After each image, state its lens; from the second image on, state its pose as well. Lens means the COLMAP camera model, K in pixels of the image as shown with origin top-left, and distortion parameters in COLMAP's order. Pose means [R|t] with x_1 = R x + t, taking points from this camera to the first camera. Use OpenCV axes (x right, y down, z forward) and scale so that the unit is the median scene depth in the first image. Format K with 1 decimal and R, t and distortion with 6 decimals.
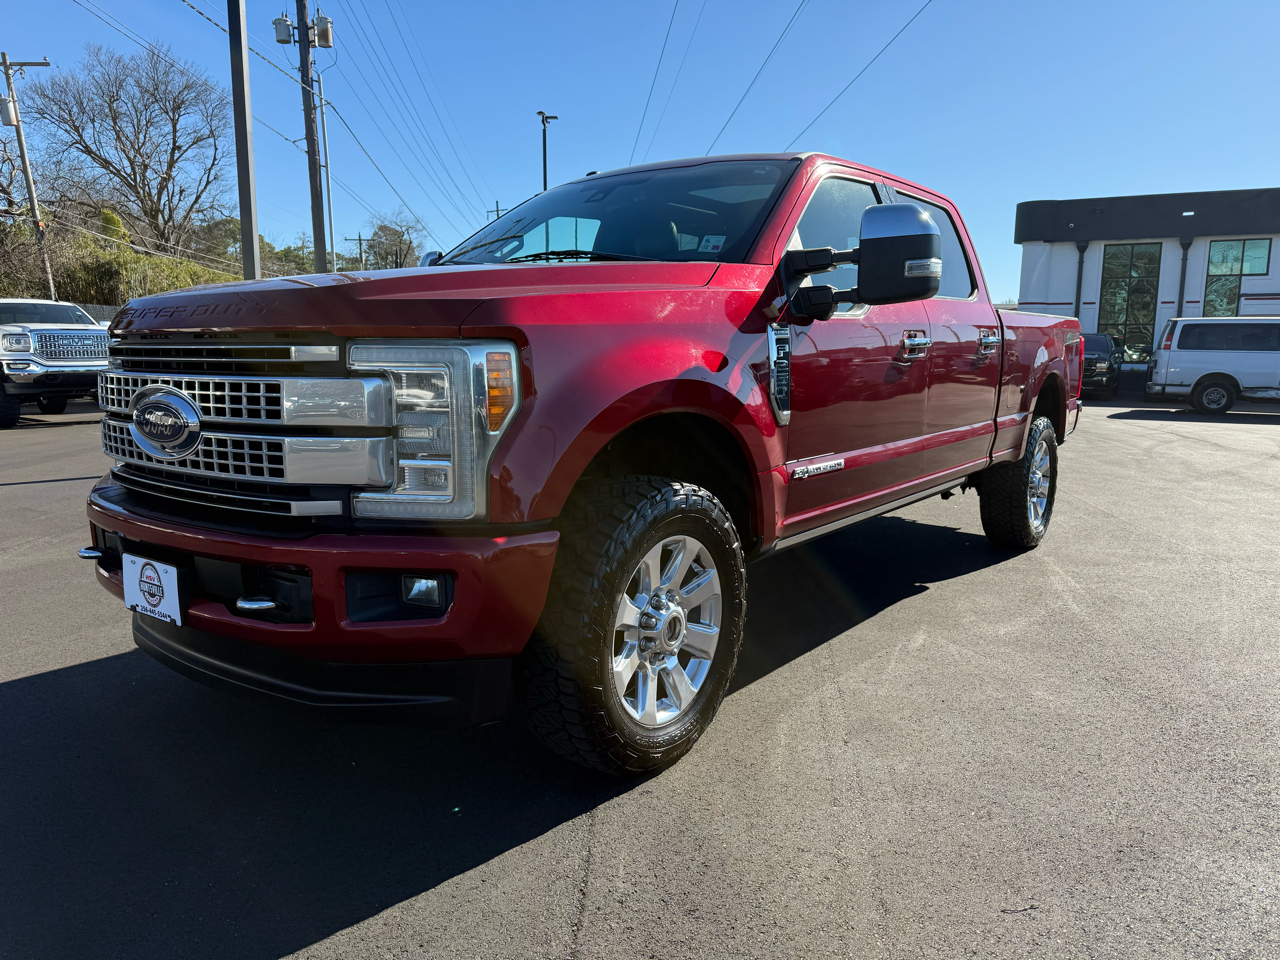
lens RADIAL K [[904.6, 0, 647.3], [0, 904.6, 481.1], [0, 0, 1]] dist [0.027140, -0.033719]
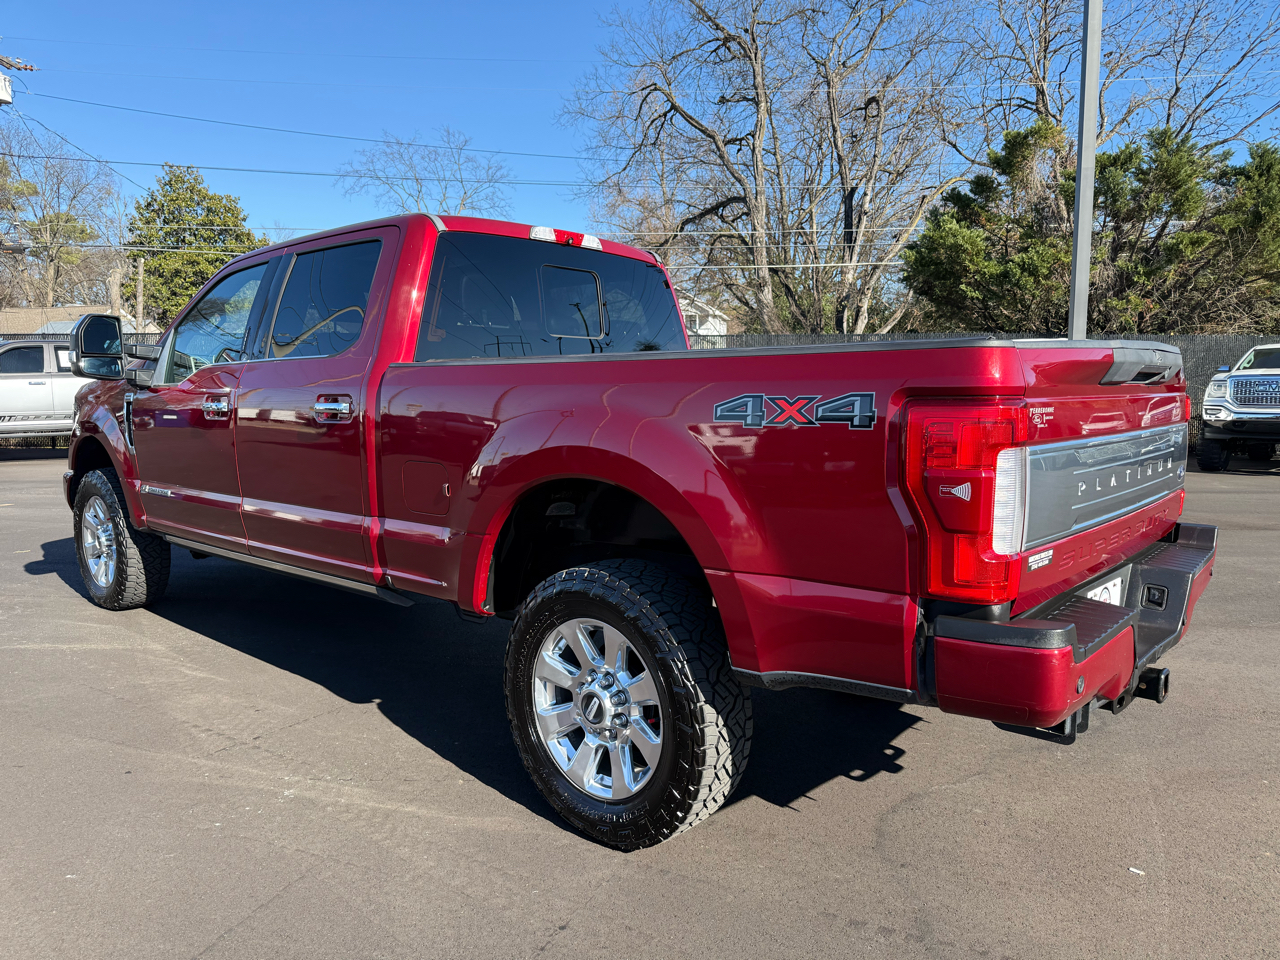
lens RADIAL K [[917.2, 0, 639.9], [0, 917.2, 484.4], [0, 0, 1]] dist [0.023135, -0.043303]
pose [[-0.068555, 0.102531, -0.992365, 0.369915], [-0.141415, 0.983662, 0.111401, -0.069946], [0.987574, 0.147972, -0.052935, 0.428526]]
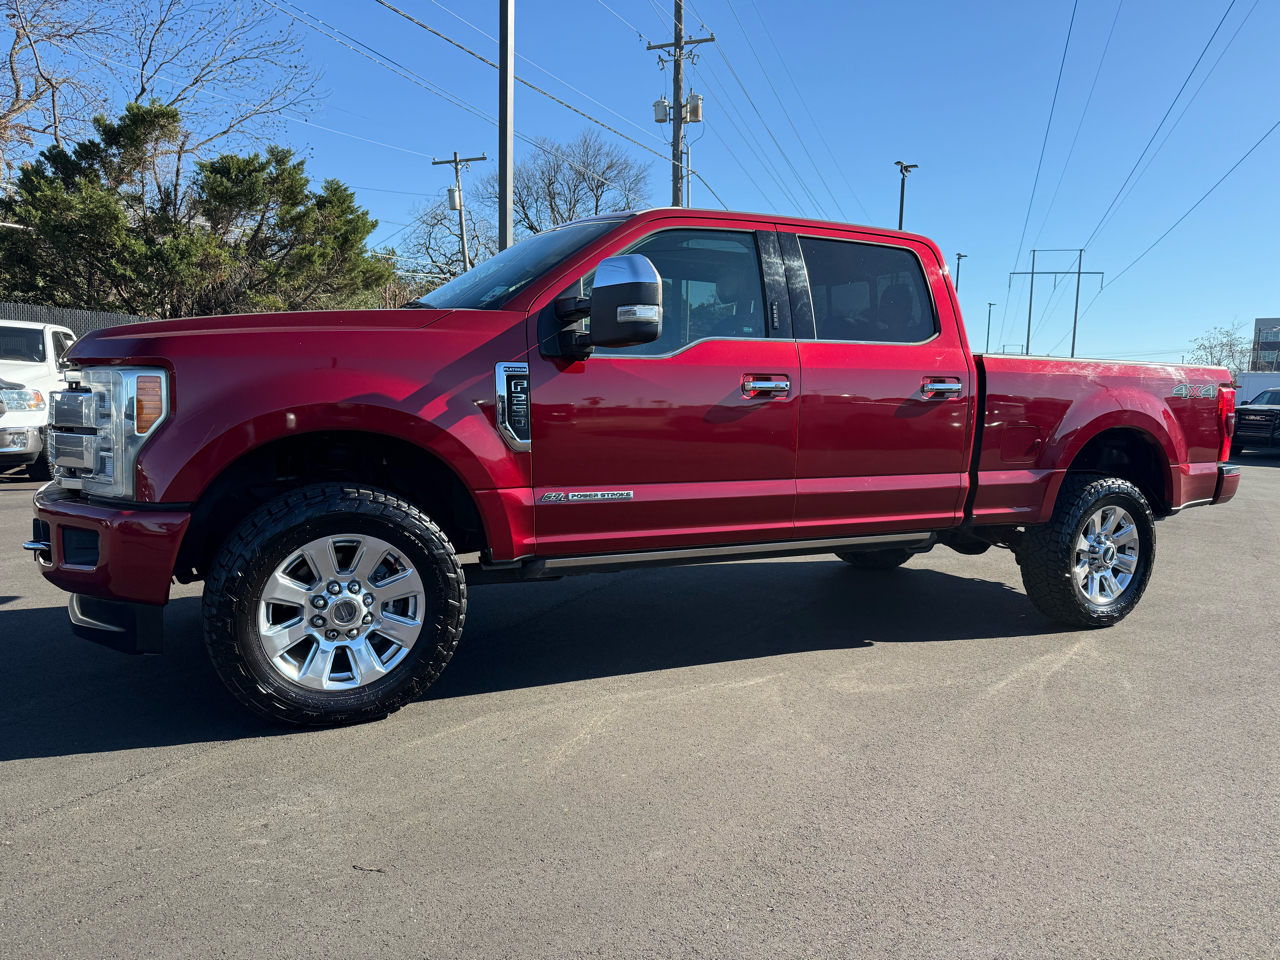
lens RADIAL K [[903.6, 0, 642.8], [0, 903.6, 481.2], [0, 0, 1]] dist [0.029004, -0.036706]
pose [[0.905168, 0.062159, -0.420483, 0.161366], [-0.084327, 0.995847, -0.034316, -0.000187], [0.416604, 0.066520, 0.906651, 0.011235]]
